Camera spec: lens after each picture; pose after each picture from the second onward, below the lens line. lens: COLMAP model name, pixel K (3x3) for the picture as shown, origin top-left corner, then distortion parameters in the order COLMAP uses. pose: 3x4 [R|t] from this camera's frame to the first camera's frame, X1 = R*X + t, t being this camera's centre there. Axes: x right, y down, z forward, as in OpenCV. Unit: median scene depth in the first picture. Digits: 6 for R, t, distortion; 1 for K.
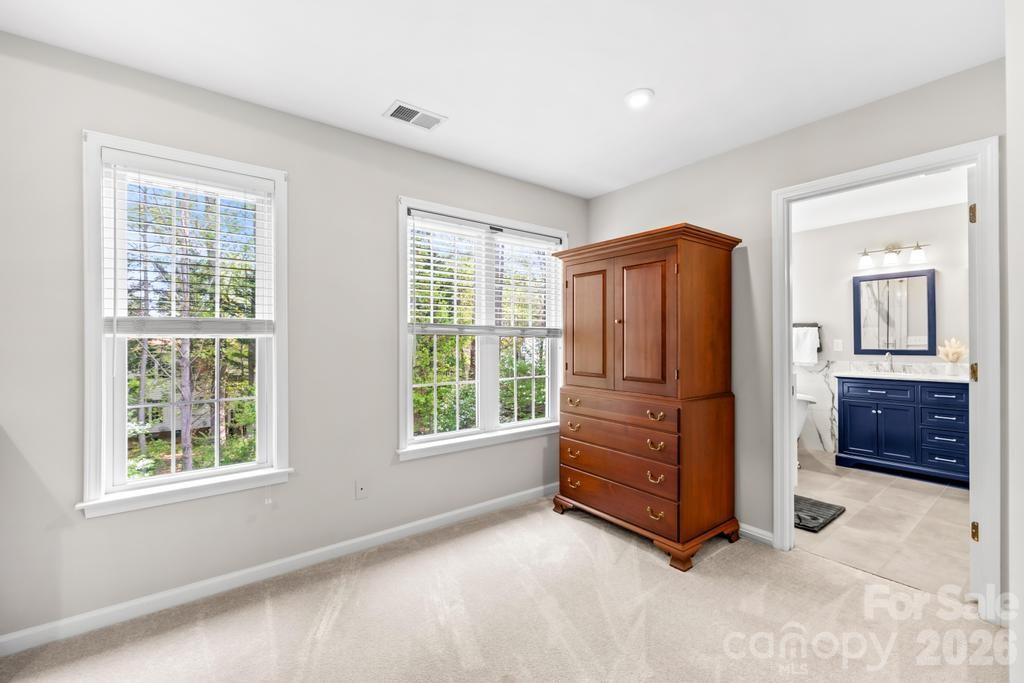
lens RADIAL K [[430.5, 0, 508.2], [0, 430.5, 337.4], [0, 0, 1]] dist [-0.002764, 0.000132]
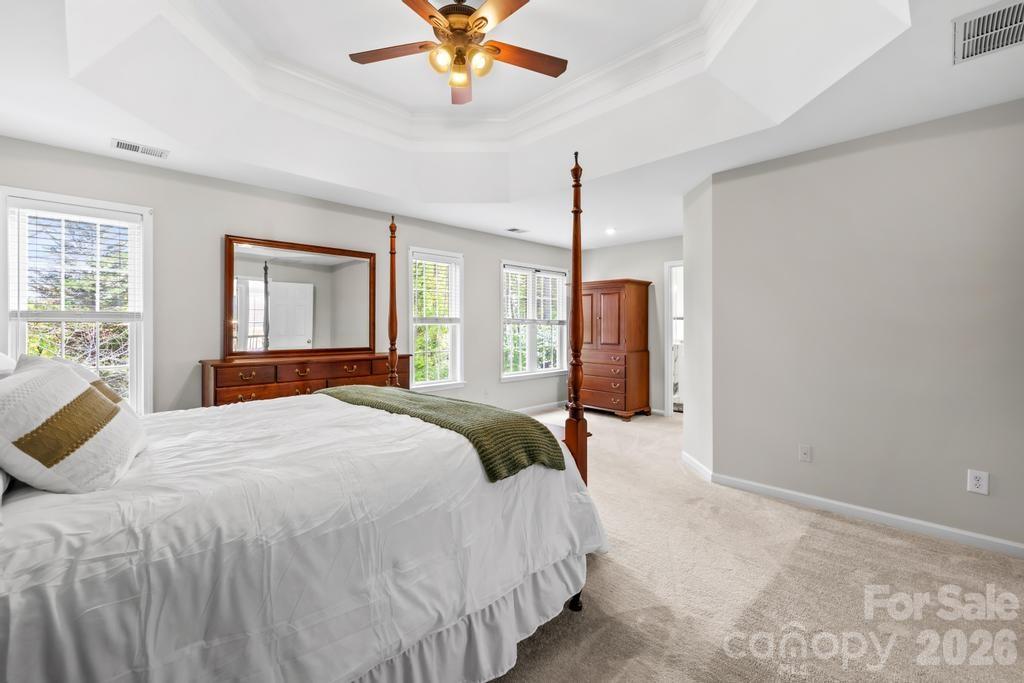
lens RADIAL K [[430.5, 0, 503.9], [0, 430.5, 326.1], [0, 0, 1]] dist [-0.002764, 0.000132]
pose [[0.994217, 0.002713, 0.107352, -0.476217], [-0.003251, 0.999983, 0.004842, -0.004629], [-0.107337, -0.005163, 0.994209, -1.168386]]
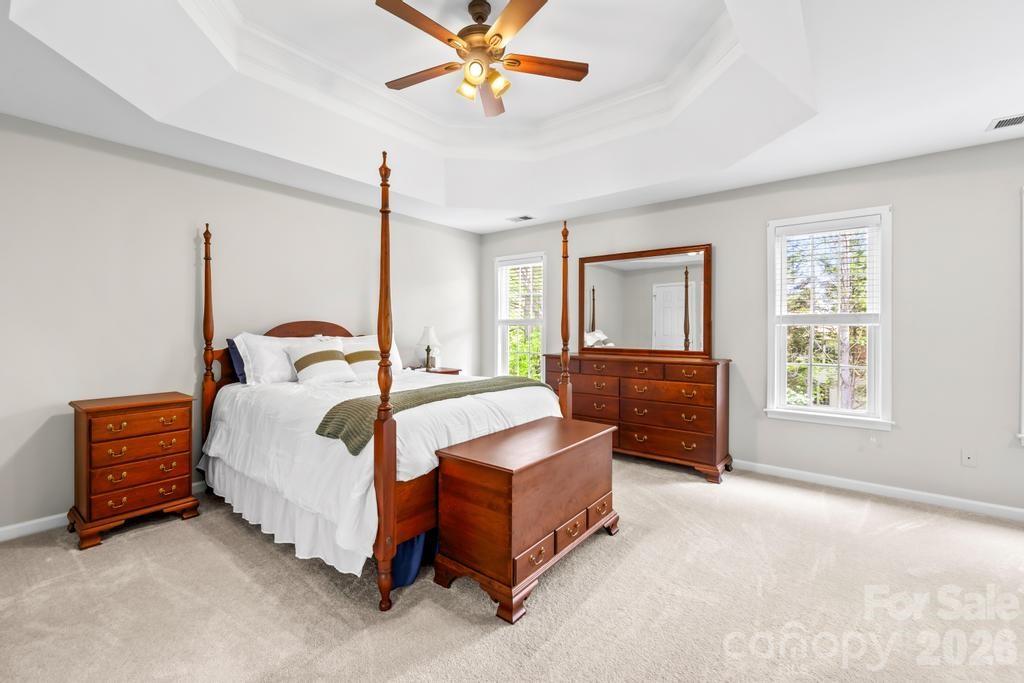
lens RADIAL K [[430.5, 0, 505.9], [0, 430.5, 331.9], [0, 0, 1]] dist [-0.002764, 0.000132]
pose [[0.242295, 0.012486, -0.970122, 0.454516], [0.003734, 0.999898, 0.013802, -0.002824], [0.970195, -0.006966, 0.242224, -0.458935]]
